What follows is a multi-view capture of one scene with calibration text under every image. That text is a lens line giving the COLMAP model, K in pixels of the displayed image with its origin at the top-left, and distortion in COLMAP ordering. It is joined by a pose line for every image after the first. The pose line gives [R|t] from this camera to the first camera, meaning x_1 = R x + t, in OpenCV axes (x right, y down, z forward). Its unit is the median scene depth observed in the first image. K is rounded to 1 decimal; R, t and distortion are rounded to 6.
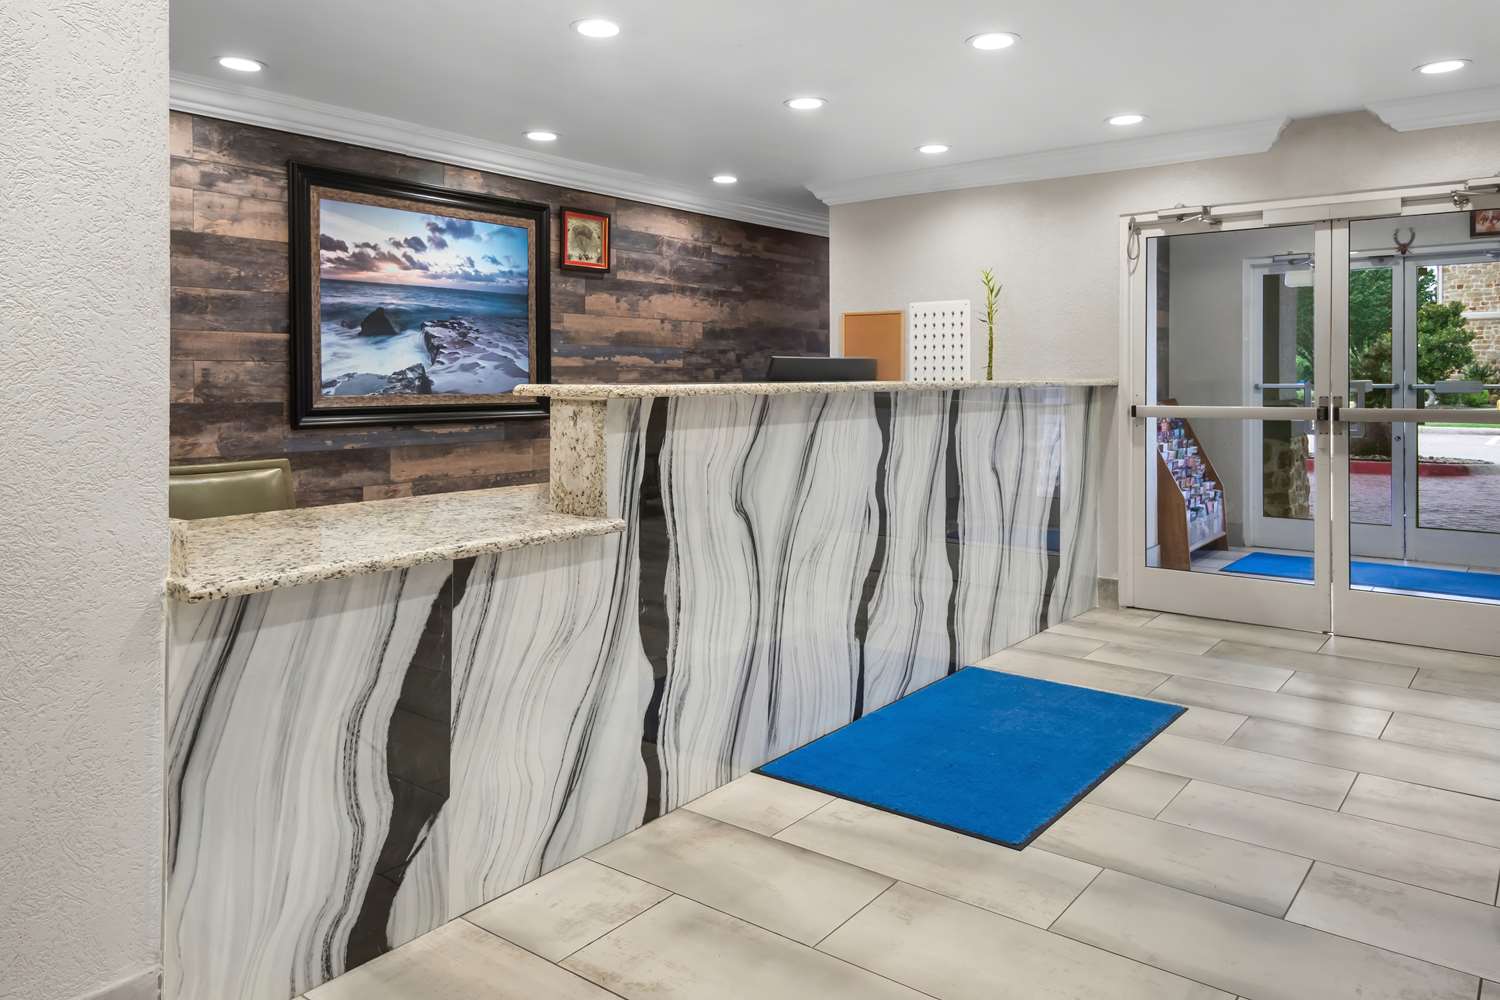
lens RADIAL K [[1044.9, 0, 751.3], [0, 1044.9, 386.0], [0, 0, 1]] dist [0.031594, -0.003093]
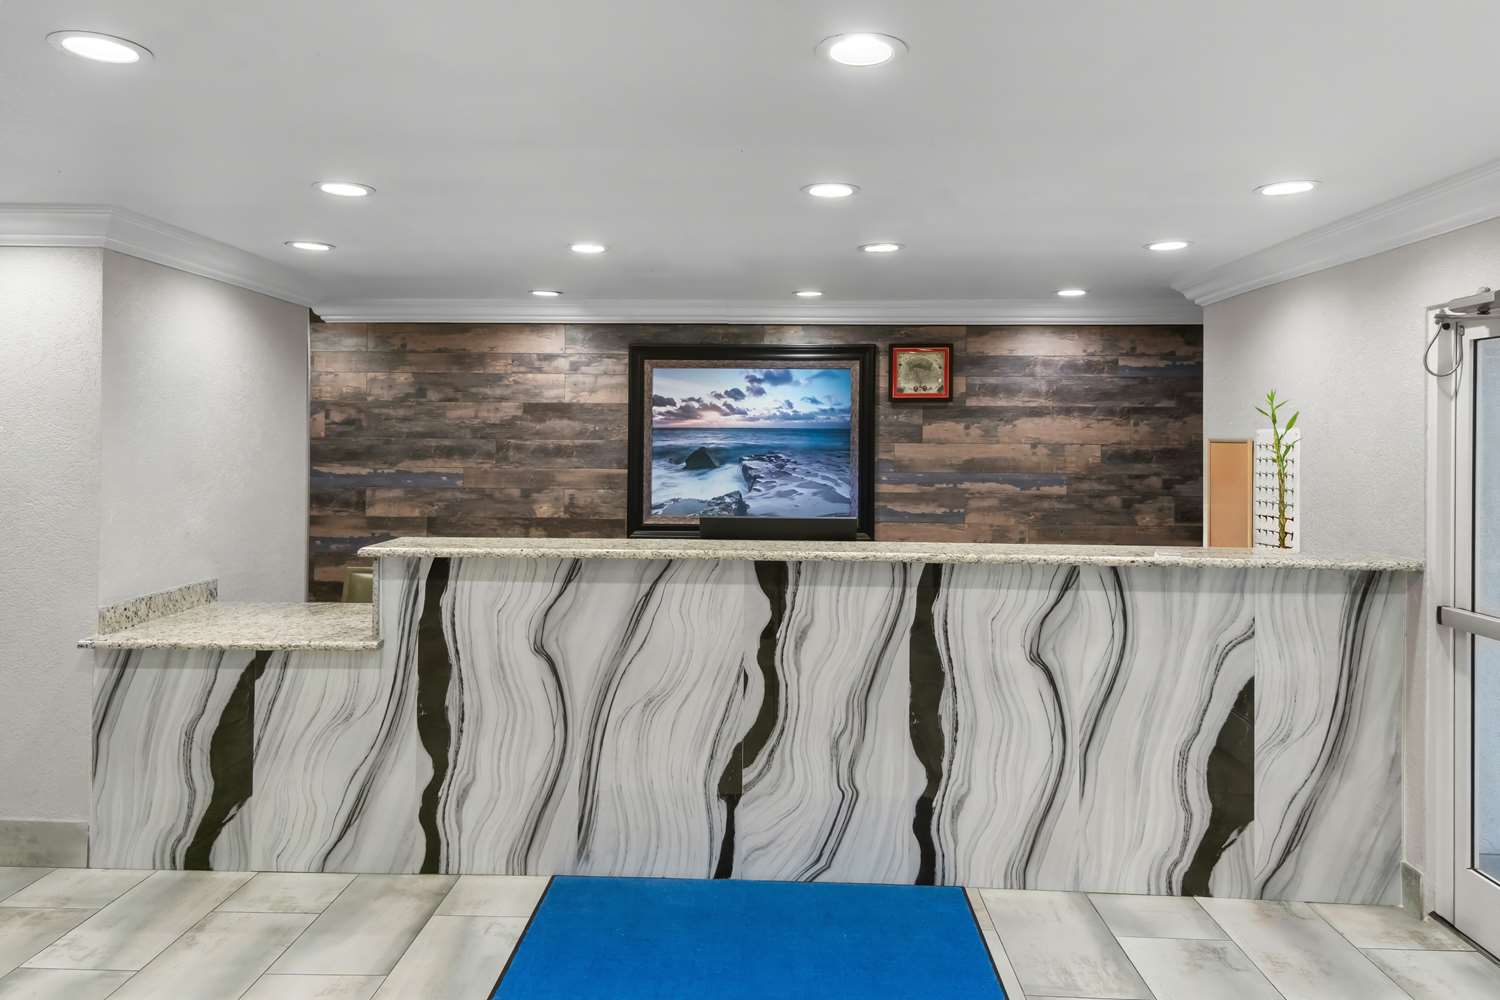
lens RADIAL K [[1024.3, 0, 747.7], [0, 1024.3, 442.8], [0, 0, 1]] dist [0.038358, -0.001675]
pose [[0.574031, 0.006373, -0.818809, 0.713613], [-0.013599, 0.999906, -0.001751, -0.080131], [0.818721, 0.012140, 0.574063, 0.336969]]
